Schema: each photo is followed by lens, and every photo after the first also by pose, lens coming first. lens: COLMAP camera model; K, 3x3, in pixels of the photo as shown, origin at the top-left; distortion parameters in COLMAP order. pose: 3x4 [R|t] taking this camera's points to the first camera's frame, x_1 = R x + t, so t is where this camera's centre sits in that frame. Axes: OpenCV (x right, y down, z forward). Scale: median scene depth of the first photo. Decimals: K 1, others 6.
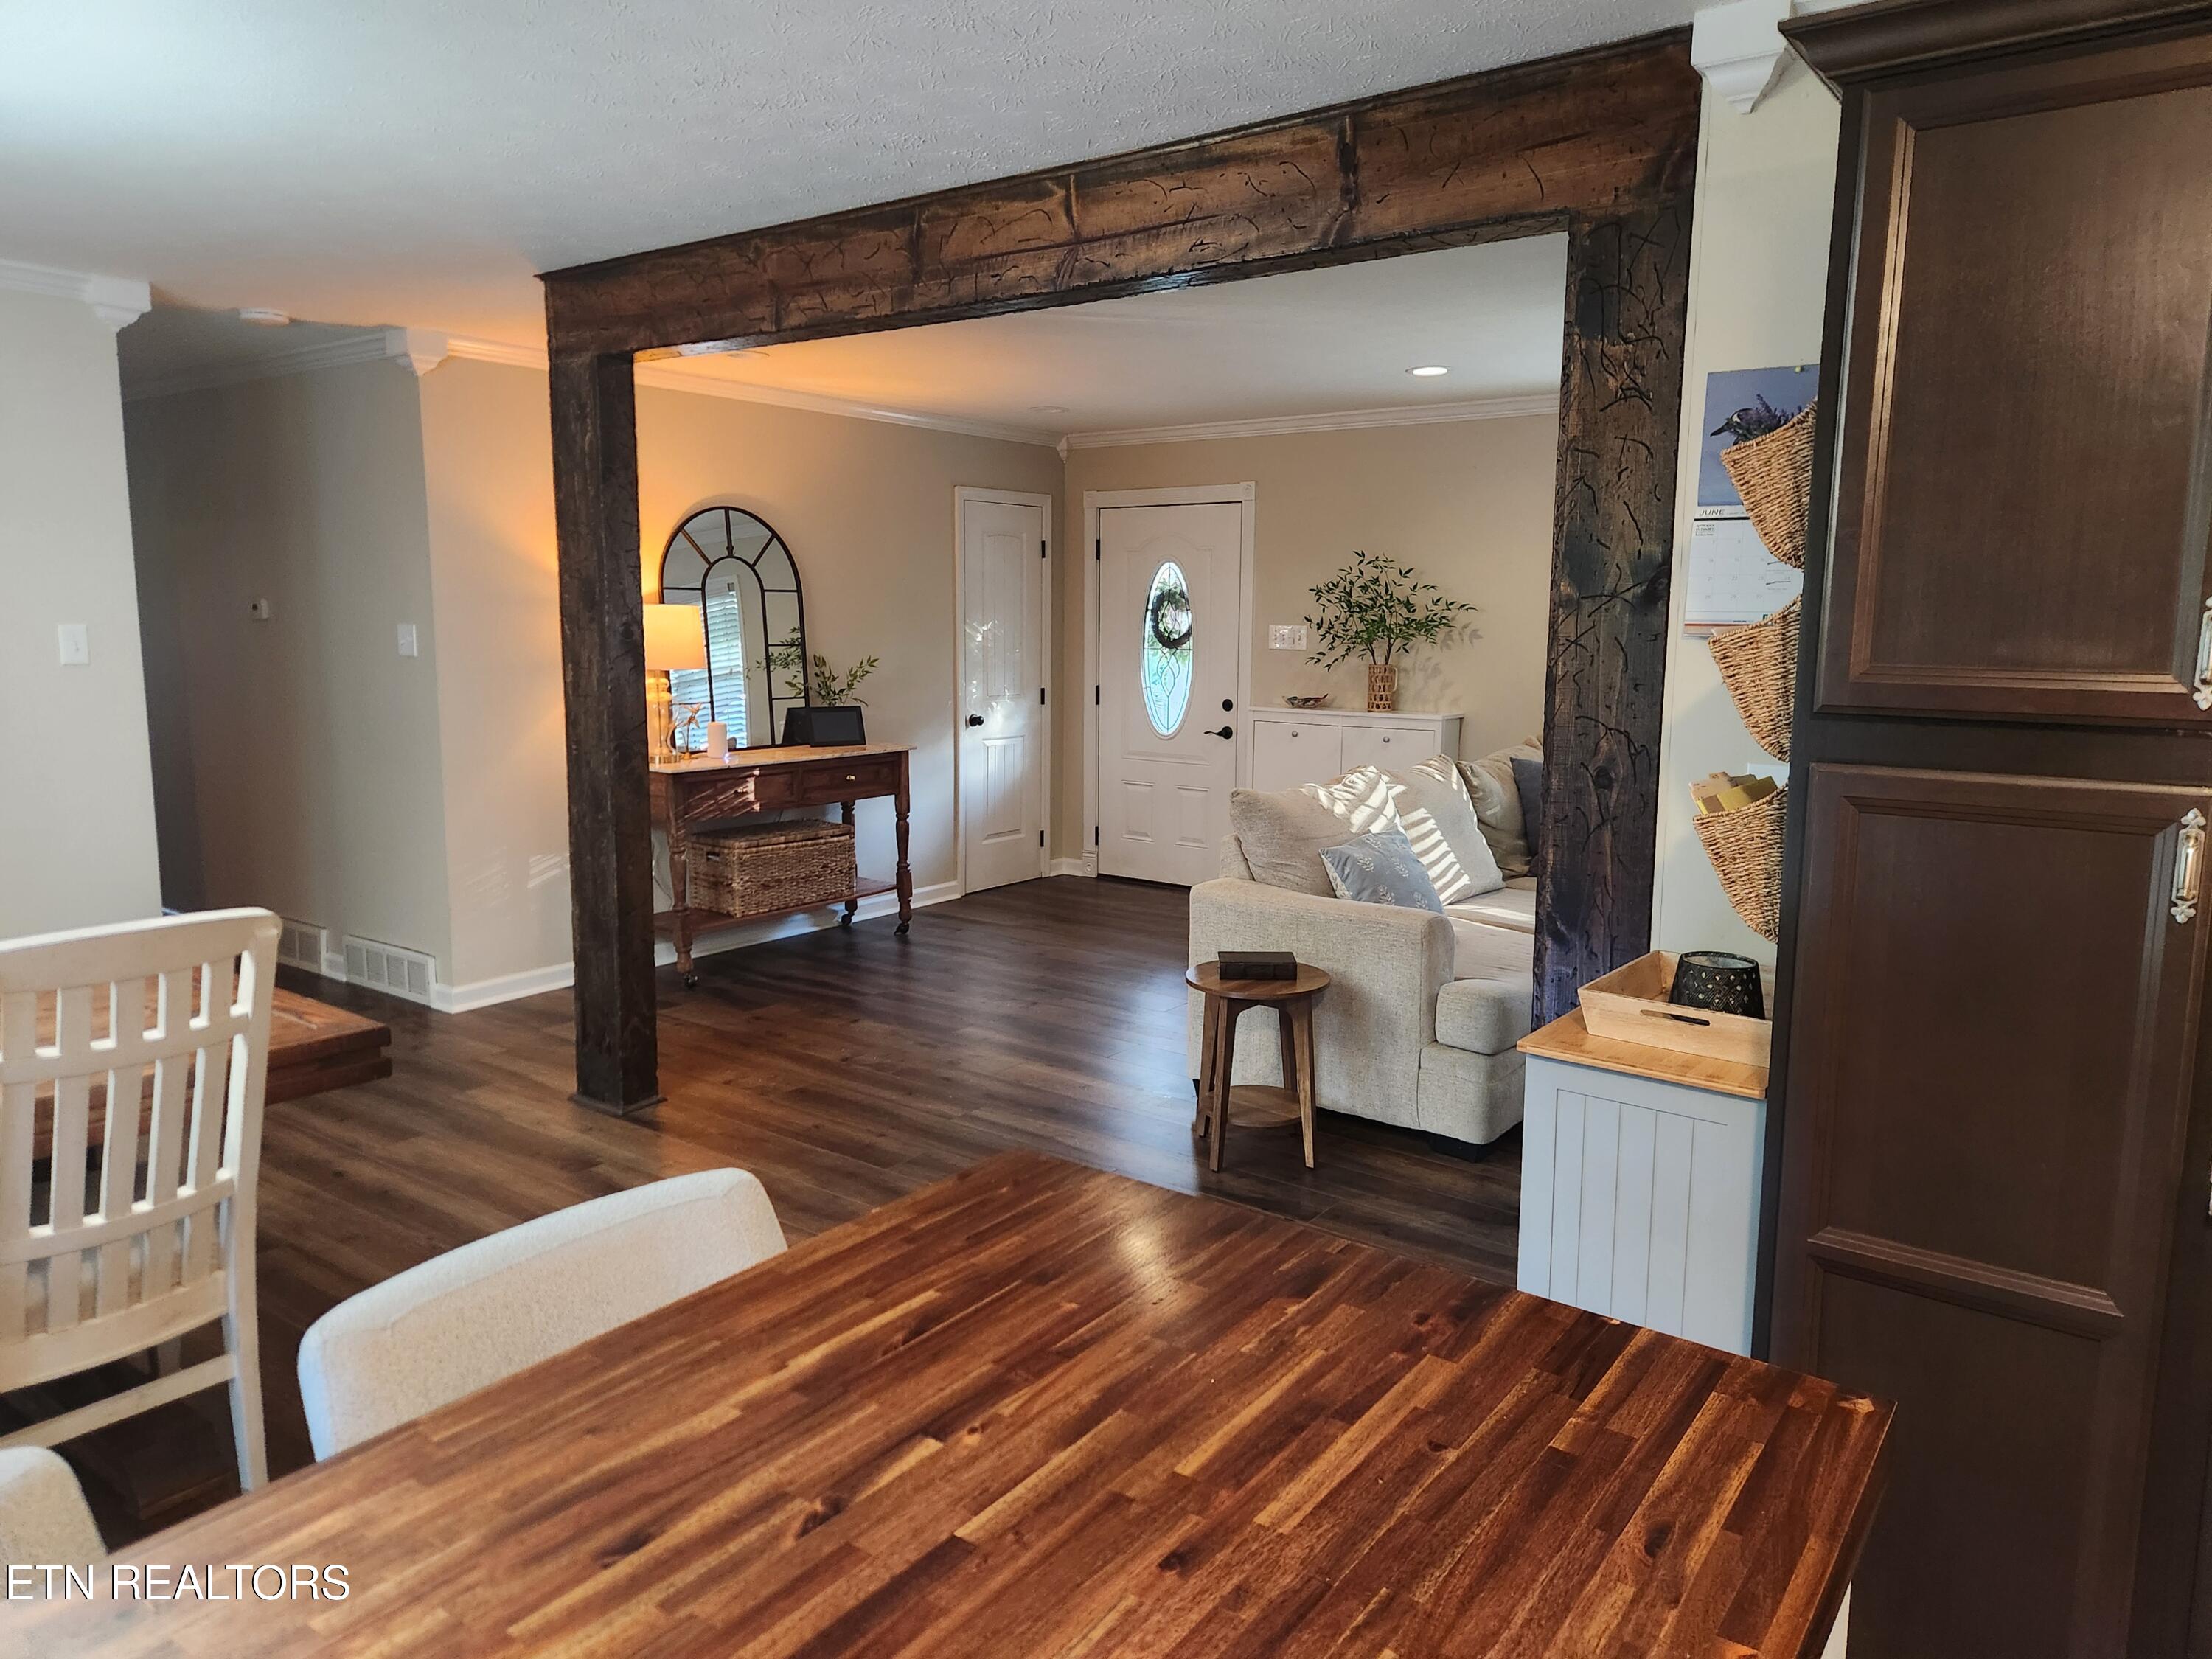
lens RADIAL K [[1470.0, 0, 1107.2], [0, 1470.0, 830.3], [0, 0, 1]] dist [0.049583, 0.000924]
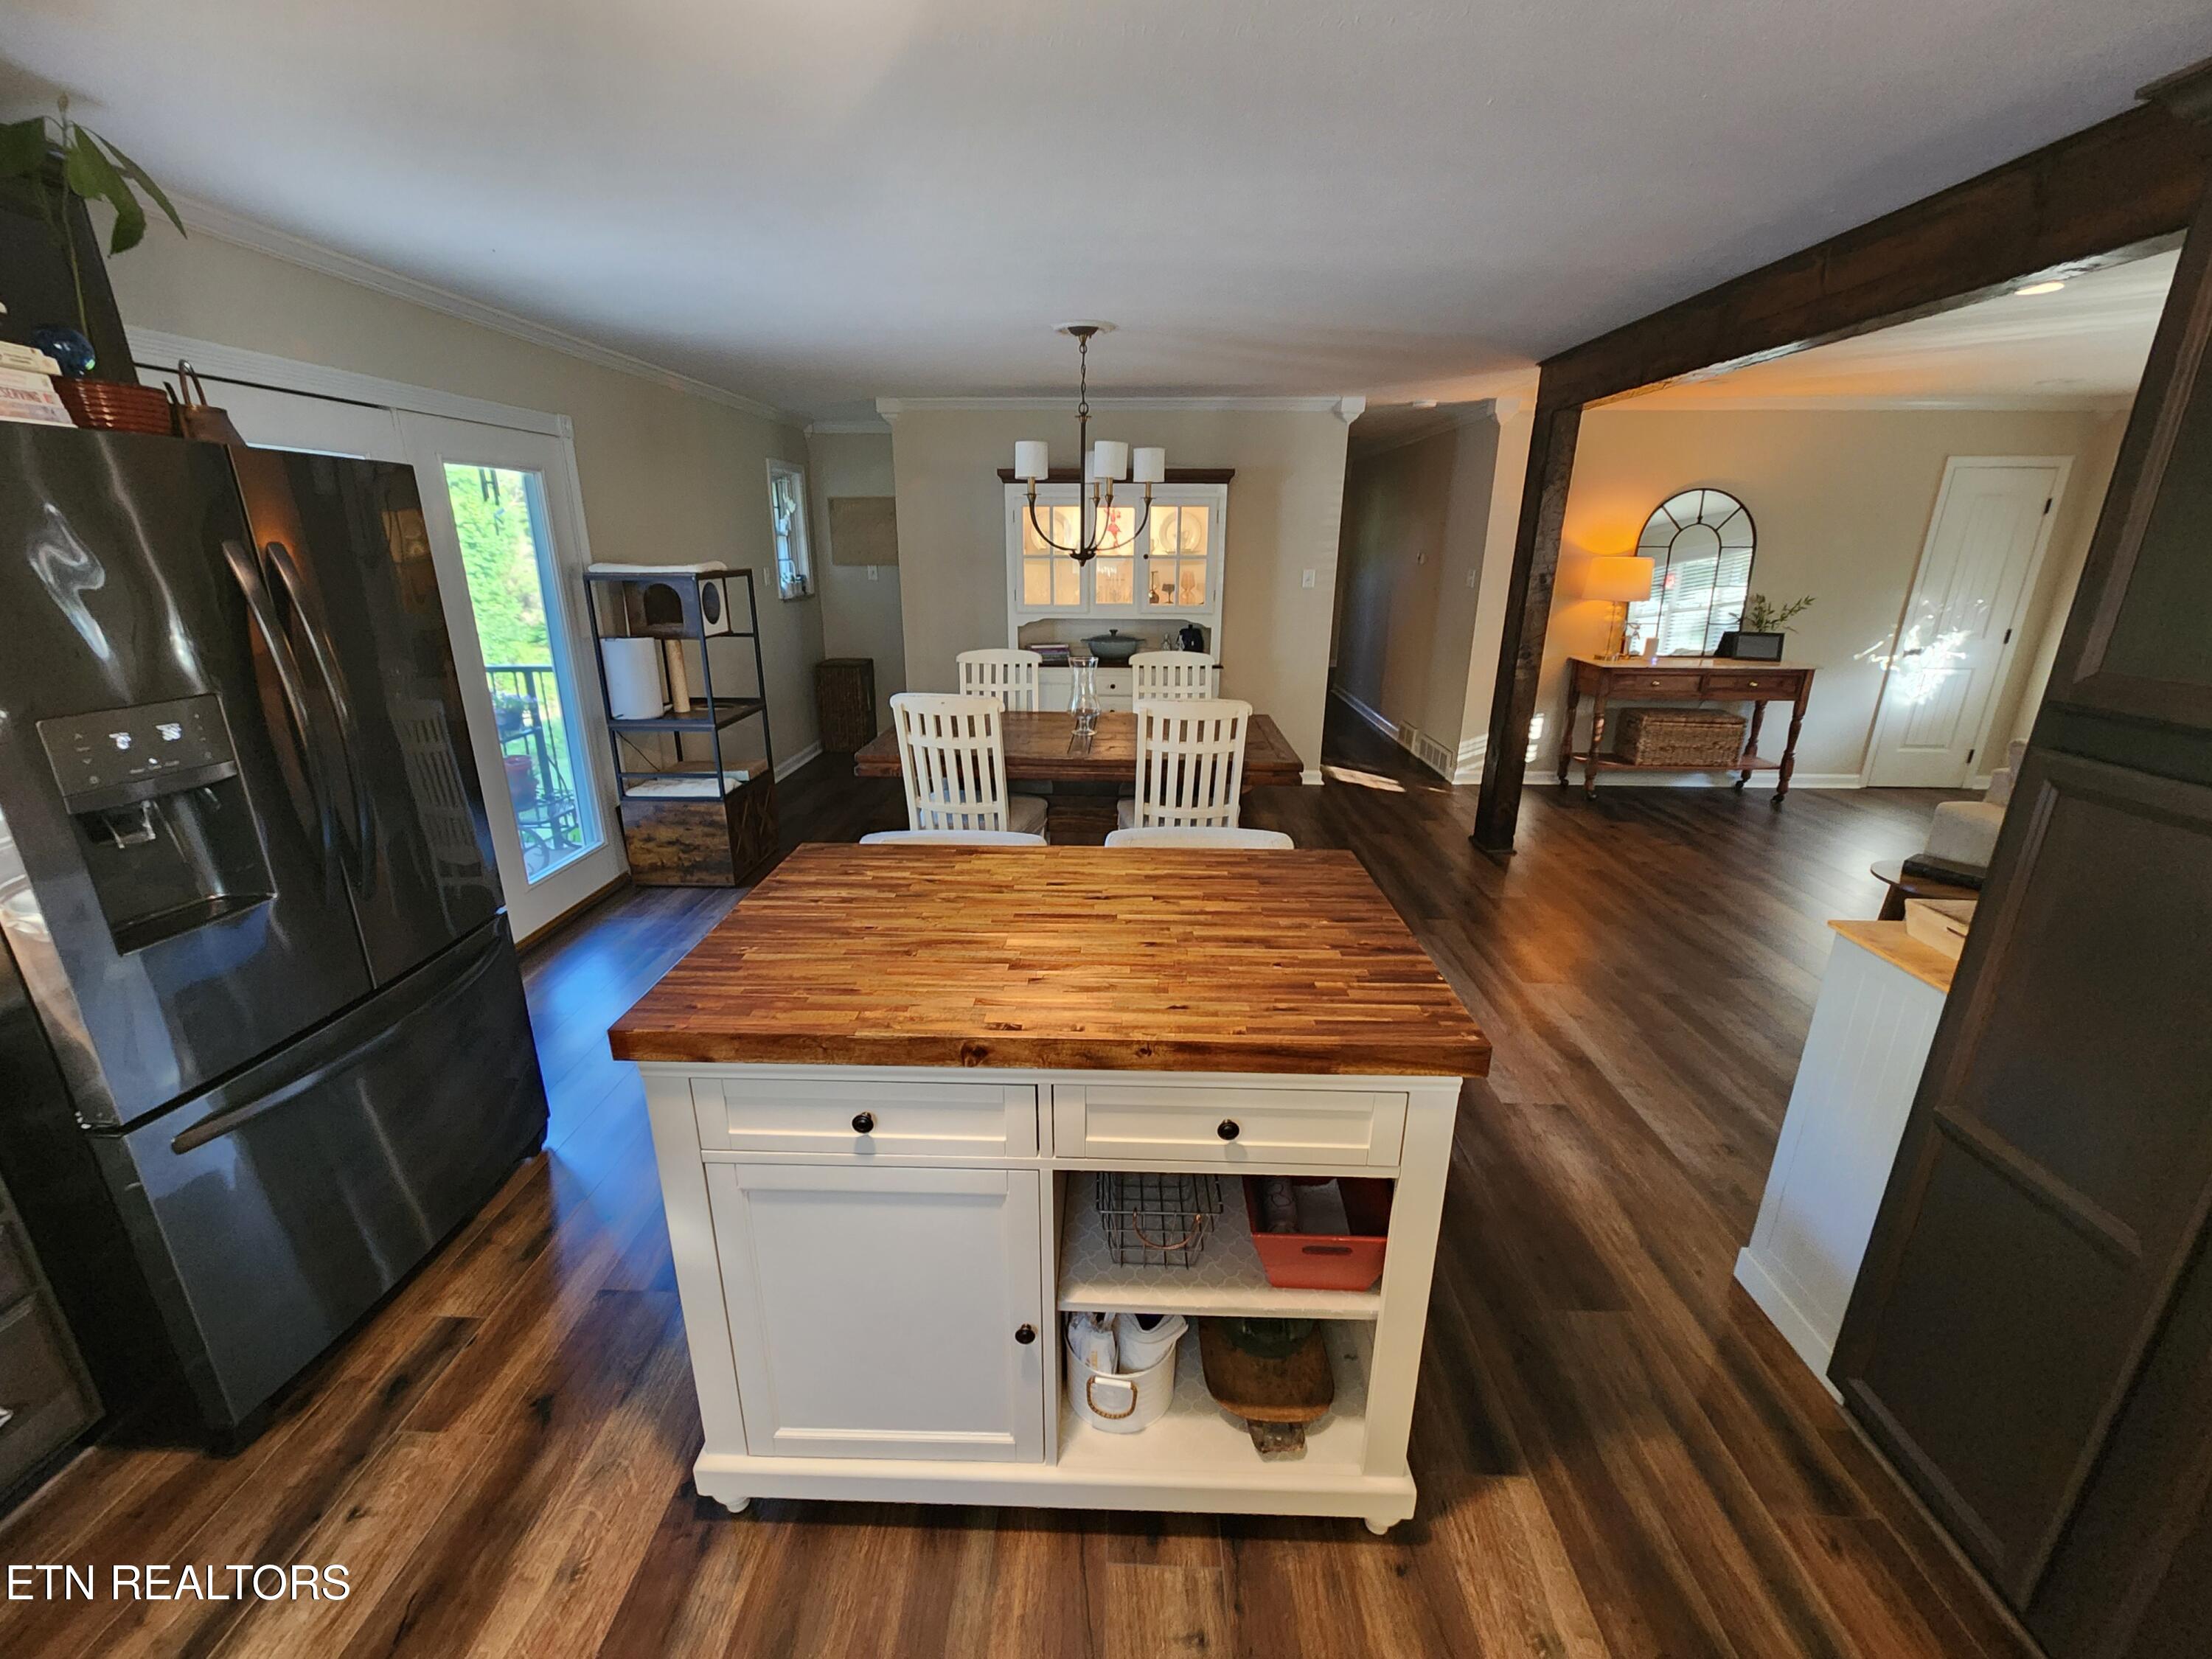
lens RADIAL K [[900.1, 0, 1102.0], [0, 900.1, 828.4], [0, 0, 1]] dist [0.001448, 0.000188]
pose [[0.567496, 0.251054, -0.784169, 0.176302], [-0.124807, 0.967606, 0.219460, -0.013447], [0.813862, -0.026672, 0.580445, -0.012427]]
